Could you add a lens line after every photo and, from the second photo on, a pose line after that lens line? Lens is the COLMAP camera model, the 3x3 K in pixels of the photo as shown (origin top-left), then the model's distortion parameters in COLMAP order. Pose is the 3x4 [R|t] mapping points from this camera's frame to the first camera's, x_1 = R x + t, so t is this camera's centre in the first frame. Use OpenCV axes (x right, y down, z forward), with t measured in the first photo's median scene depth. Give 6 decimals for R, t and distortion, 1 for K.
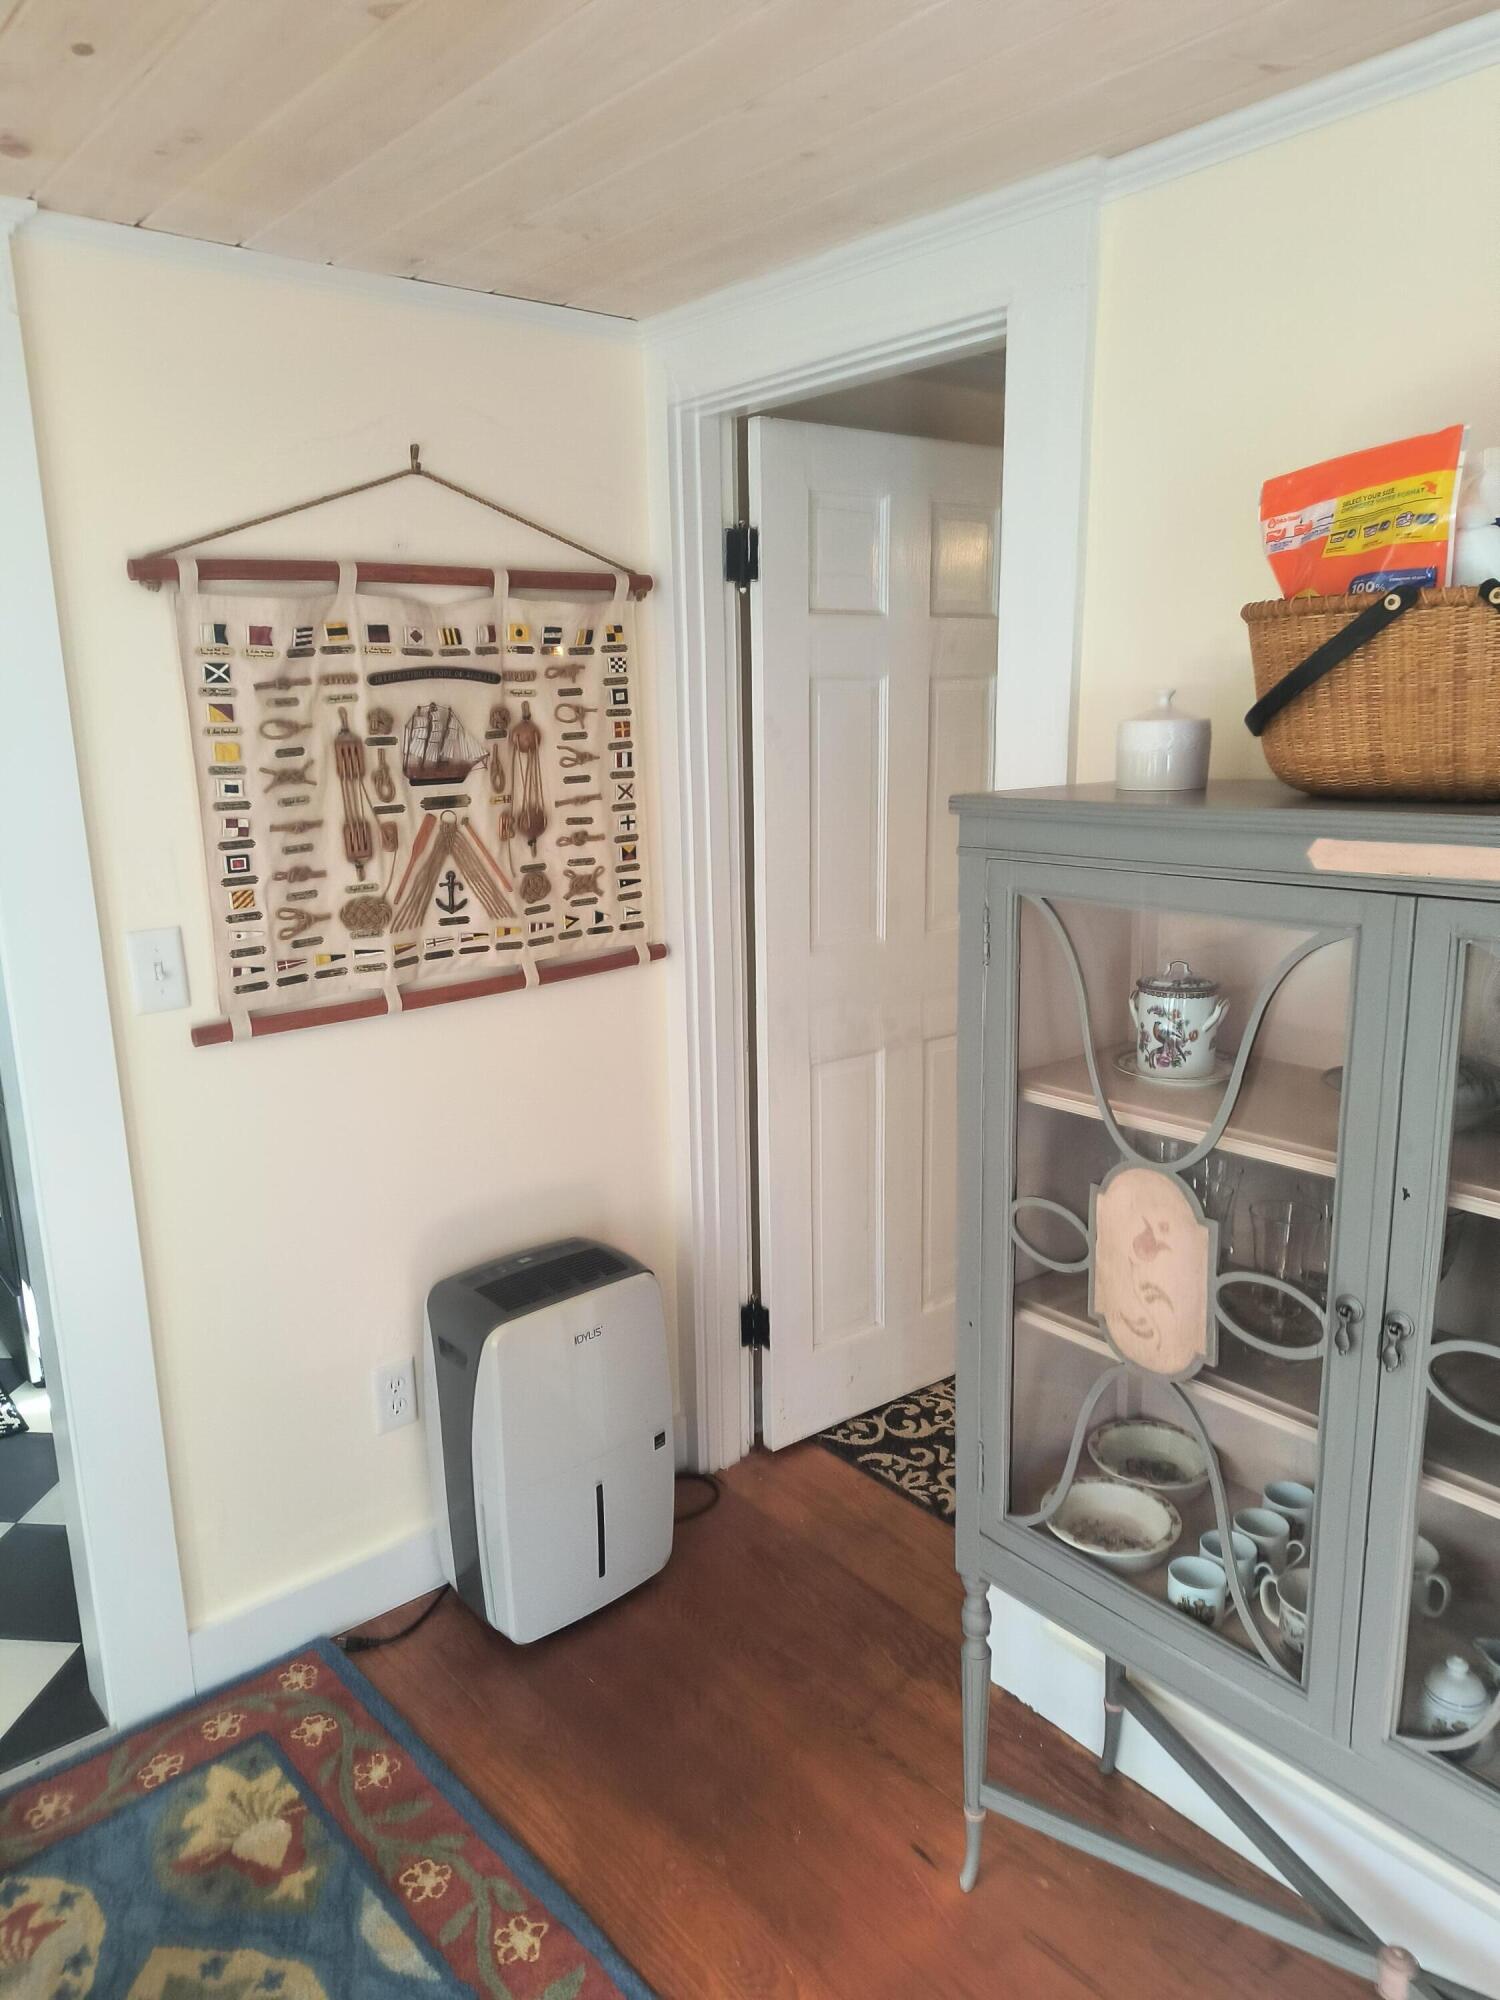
lens RADIAL K [[1379.3, 0, 745.3], [0, 1379.3, 1031.9], [0, 0, 1]] dist [0.070543, -0.065870]
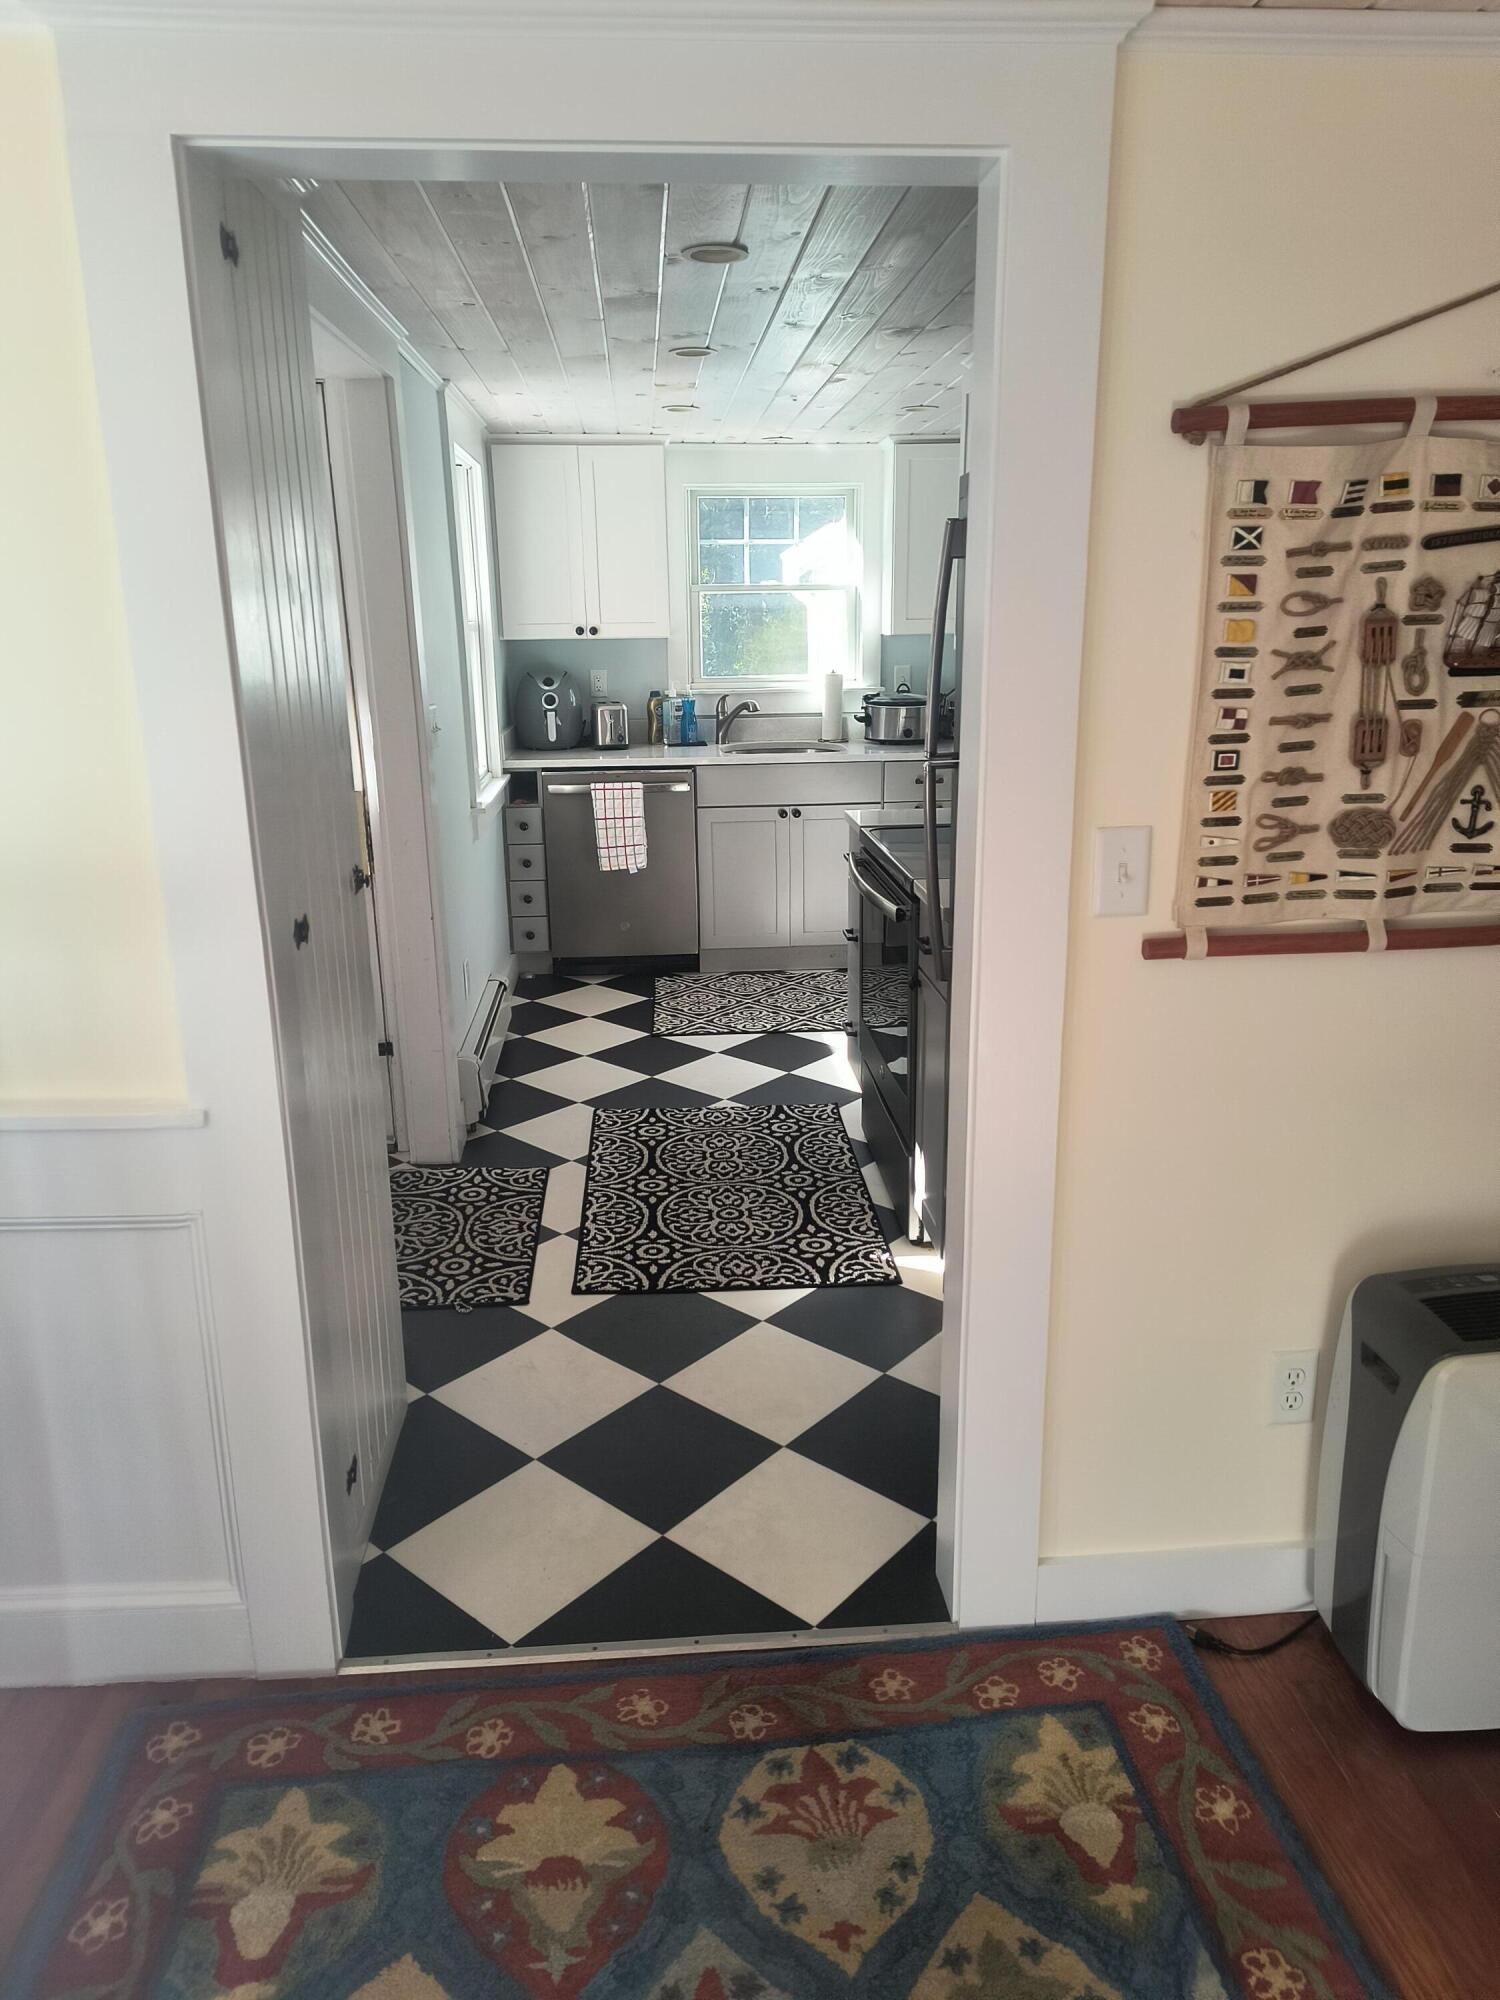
lens RADIAL K [[1386.1, 0, 750.0], [0, 1386.1, 1000.0], [0, 0, 1]] dist [0.038177, -0.022517]
pose [[0.820926, 0.165477, -0.546533, -0.103133], [-0.137063, 0.986213, 0.092724, -0.011738], [0.554341, -0.001211, 0.832289, 0.099924]]
